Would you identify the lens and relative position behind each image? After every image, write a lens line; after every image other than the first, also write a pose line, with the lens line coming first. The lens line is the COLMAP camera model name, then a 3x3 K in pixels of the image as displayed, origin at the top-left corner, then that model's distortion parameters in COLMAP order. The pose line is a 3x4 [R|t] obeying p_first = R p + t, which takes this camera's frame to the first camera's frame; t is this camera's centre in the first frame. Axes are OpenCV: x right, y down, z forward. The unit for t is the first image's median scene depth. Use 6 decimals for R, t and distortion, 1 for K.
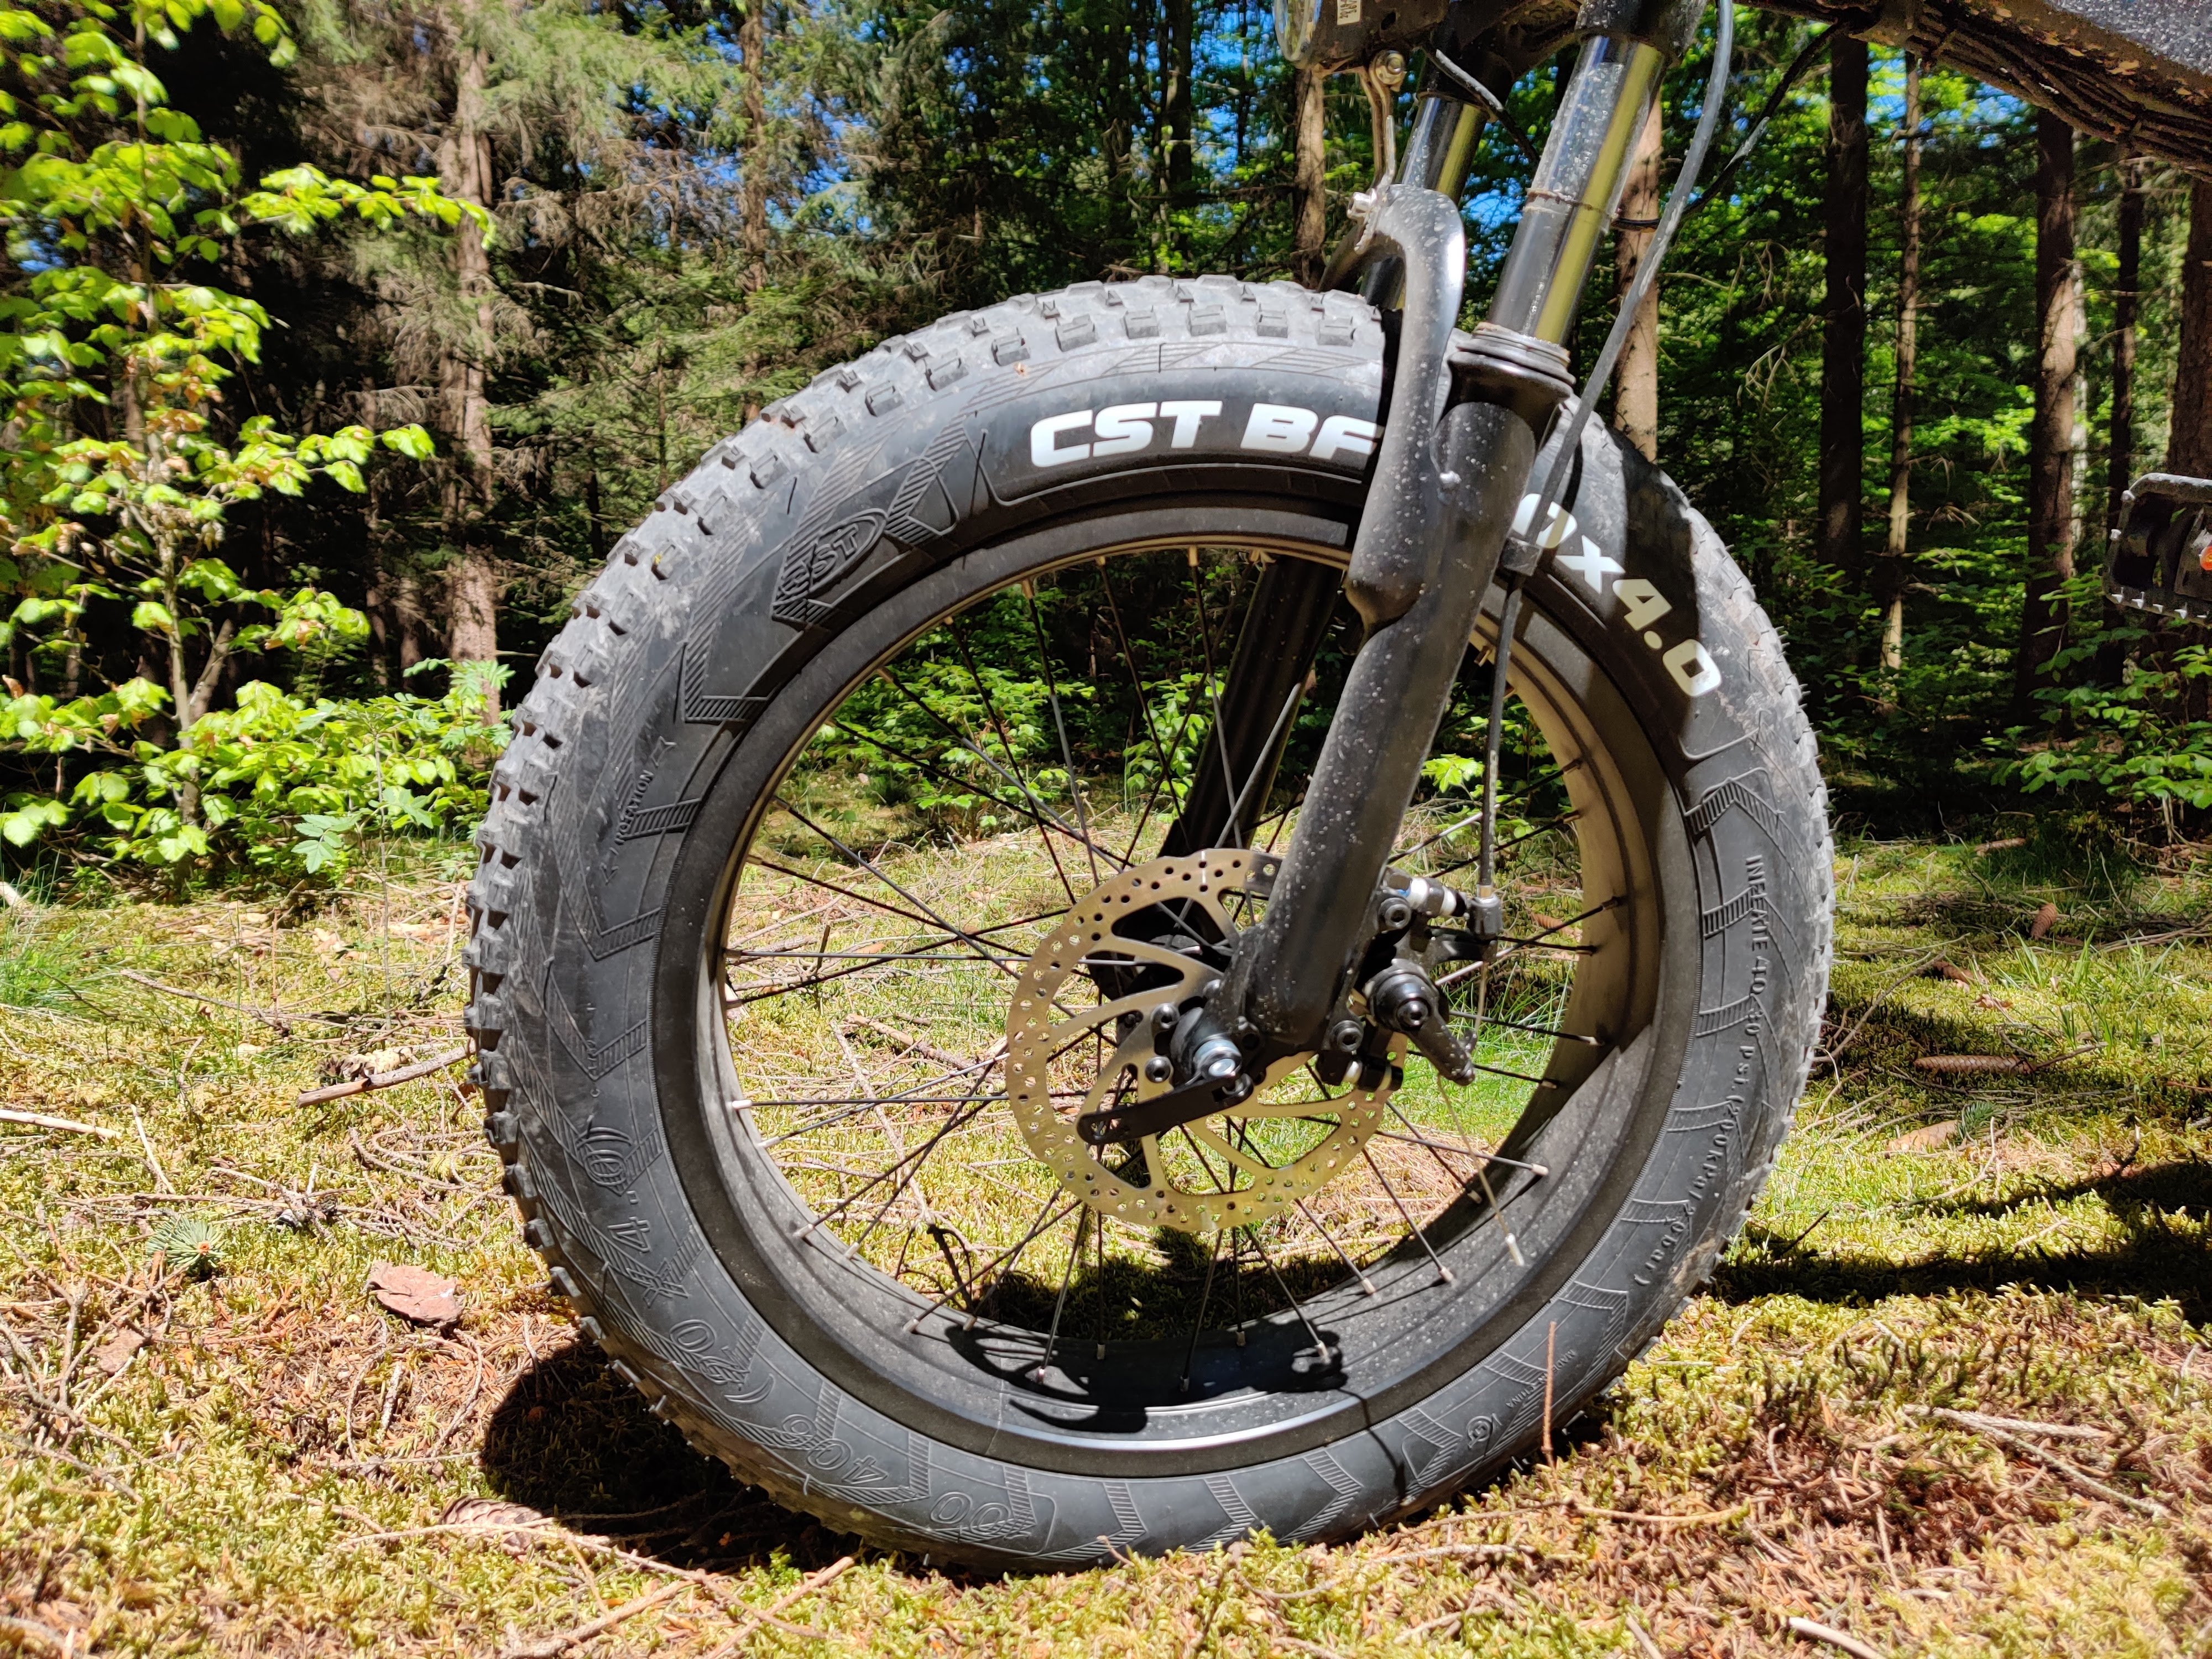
lens RADIAL K [[1697.4, 0, 1118.4], [0, 1697.4, 816.5], [0, 0, 1]] dist [0.004779, -0.001333]
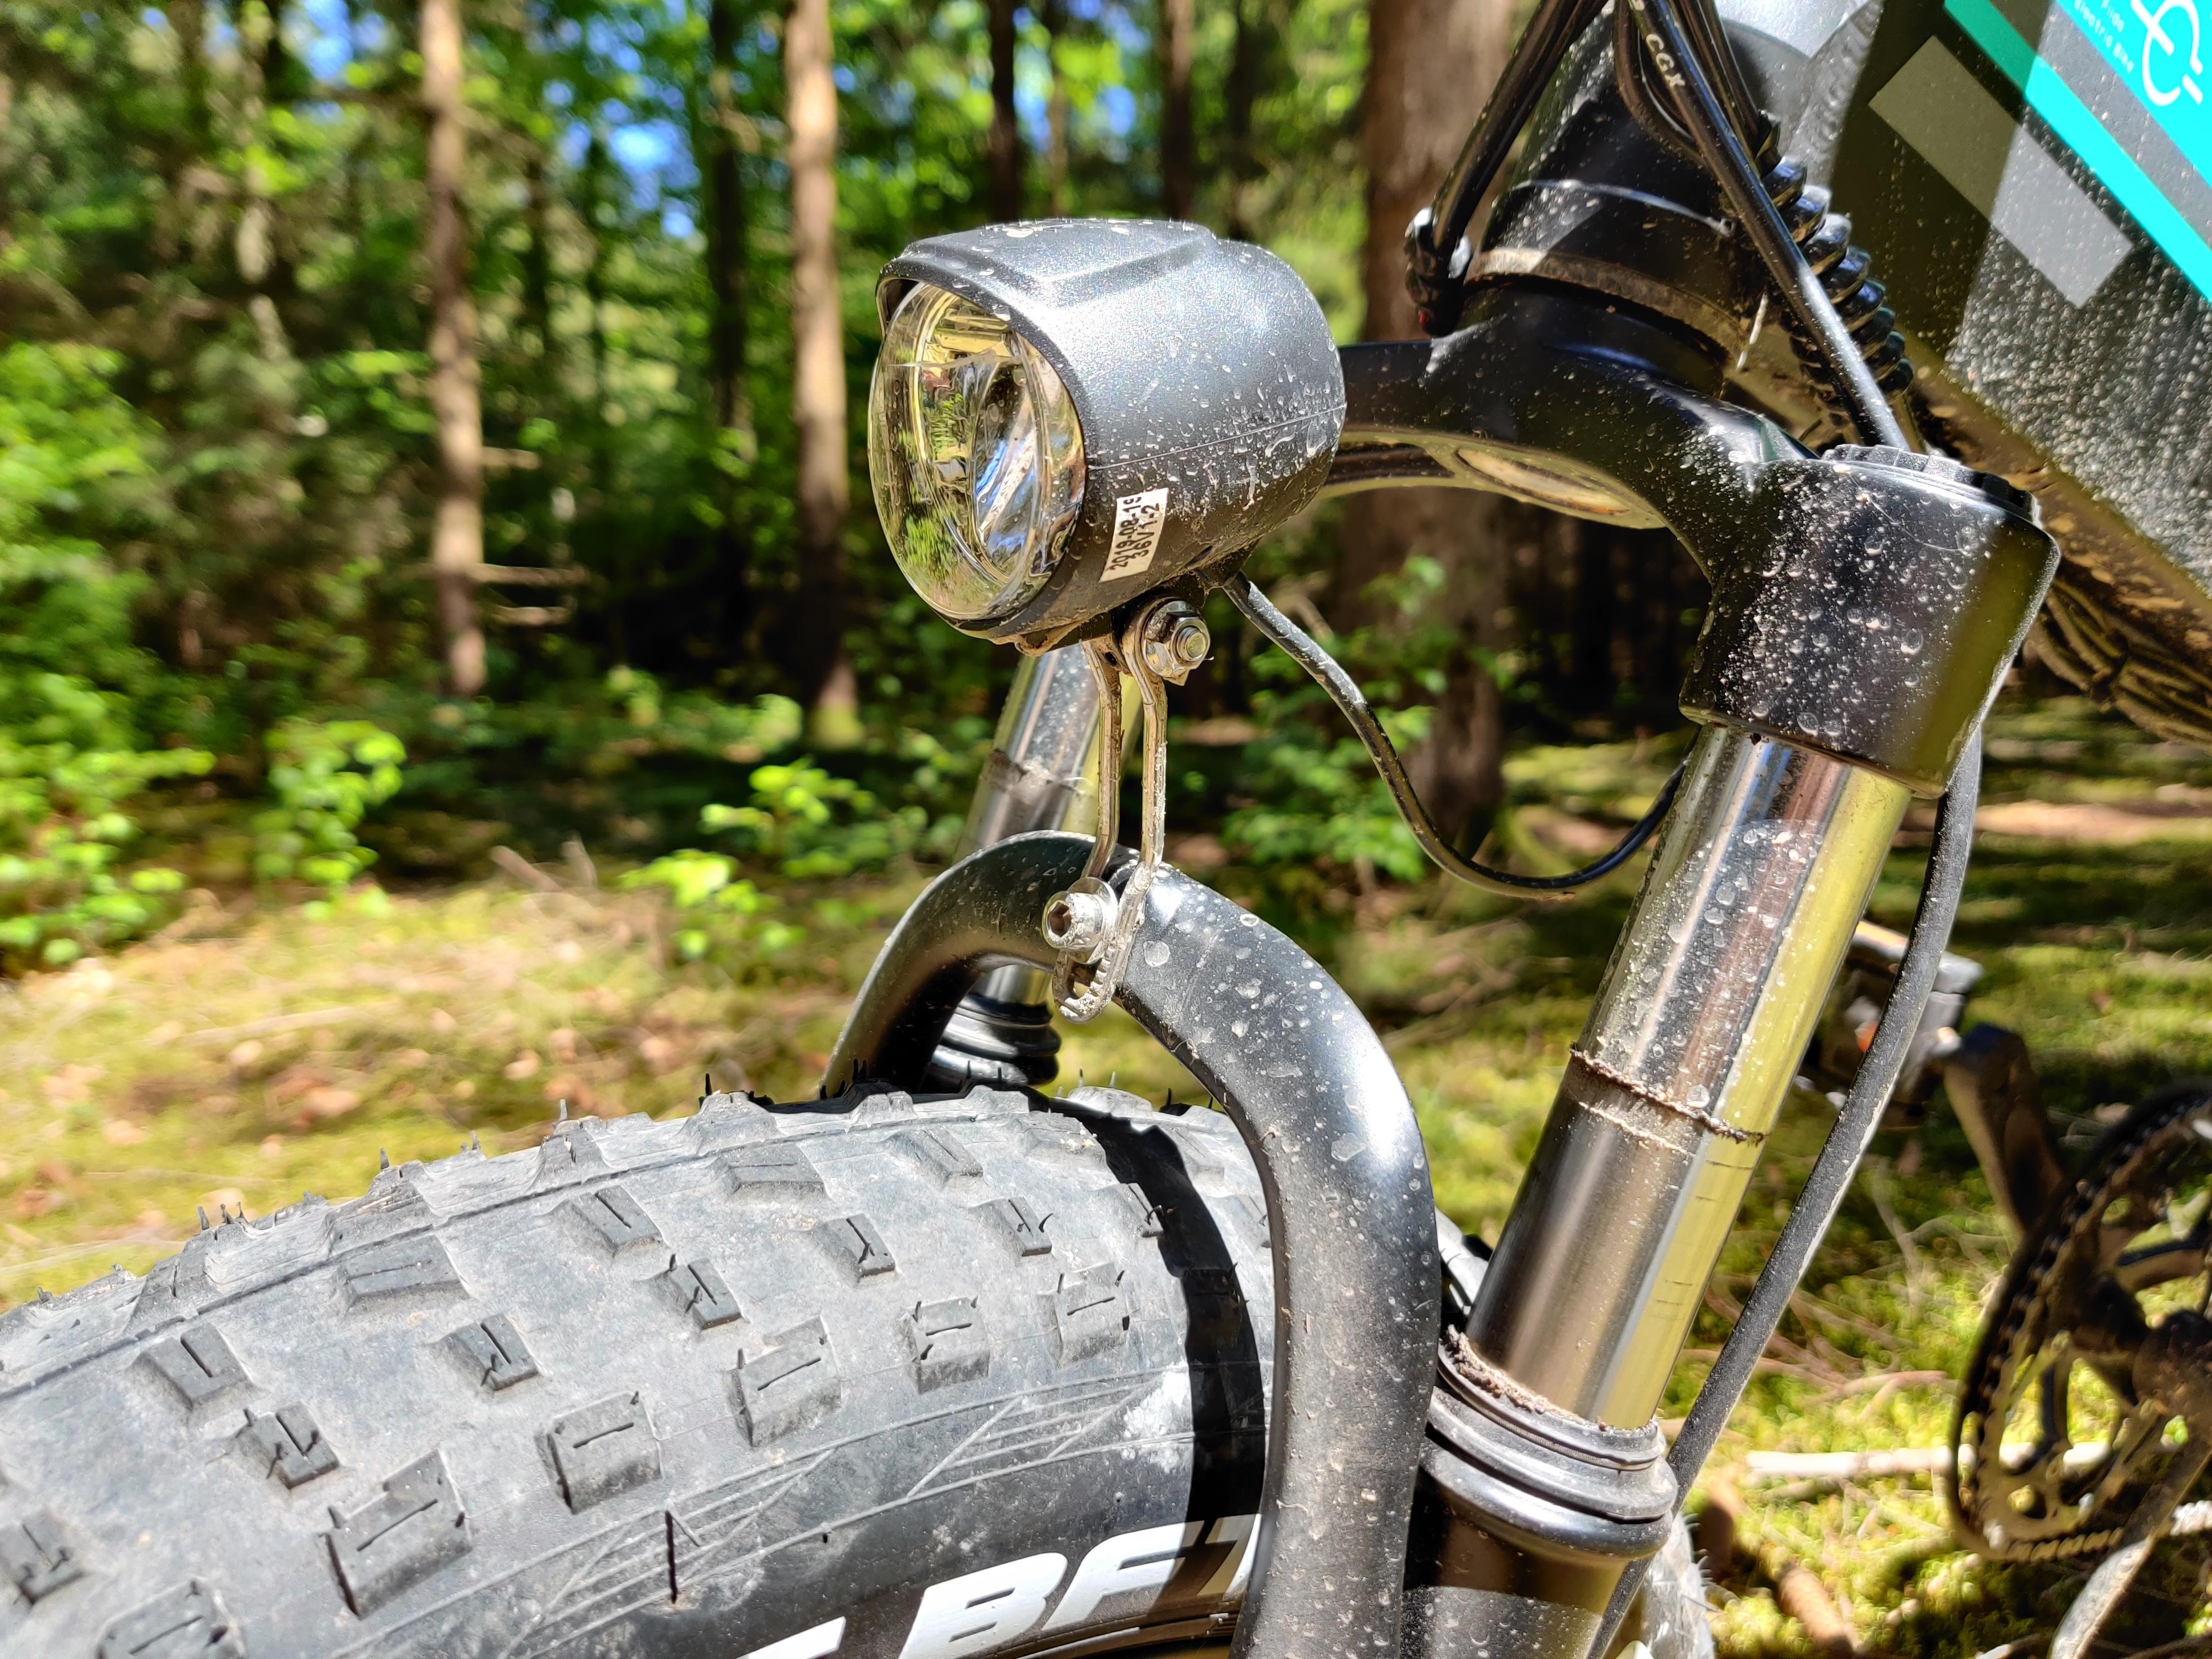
lens RADIAL K [[1697.4, 0, 1118.4], [0, 1697.4, 816.5], [0, 0, 1]] dist [0.004779, -0.001333]
pose [[0.884868, -0.052591, 0.462863, -0.007405], [0.033677, 0.998229, 0.049038, -0.068585], [-0.464622, -0.027804, 0.885072, 0.104624]]
